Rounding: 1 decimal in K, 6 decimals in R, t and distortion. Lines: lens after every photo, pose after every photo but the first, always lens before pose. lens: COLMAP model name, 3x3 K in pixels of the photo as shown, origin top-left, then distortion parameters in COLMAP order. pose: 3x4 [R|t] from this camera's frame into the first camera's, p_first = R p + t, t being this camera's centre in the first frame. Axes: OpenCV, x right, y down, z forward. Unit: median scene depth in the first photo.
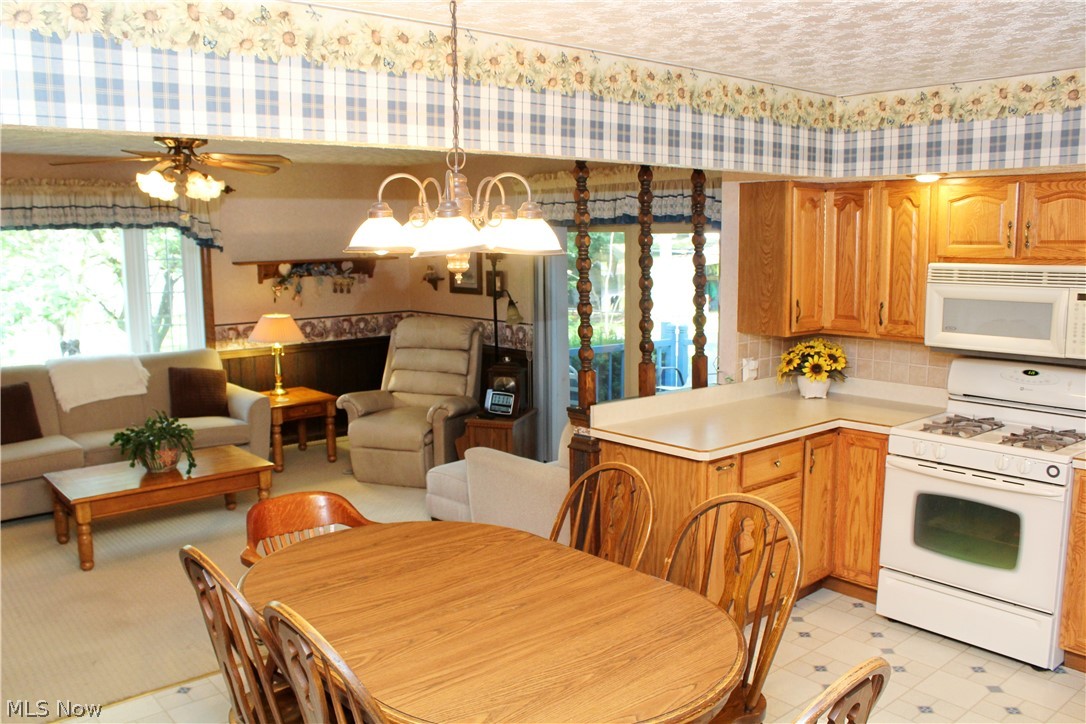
lens RADIAL K [[910.8, 0, 529.0], [0, 910.8, 366.0], [0, 0, 1]] dist [-0.162065, 0.152900]
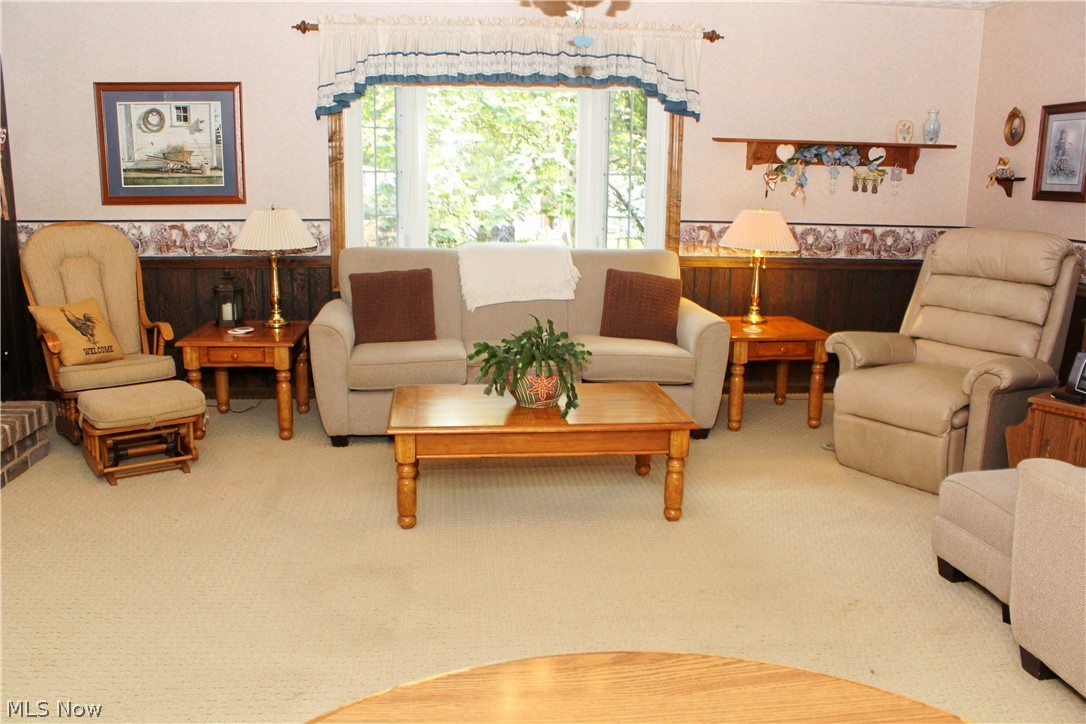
lens RADIAL K [[910.8, 0, 529.0], [0, 910.8, 366.0], [0, 0, 1]] dist [-0.162065, 0.152900]
pose [[0.821669, 0.137610, -0.553104, -0.021981], [-0.100427, 0.990189, 0.097164, 0.014166], [0.561048, -0.024290, 0.827427, 0.307613]]
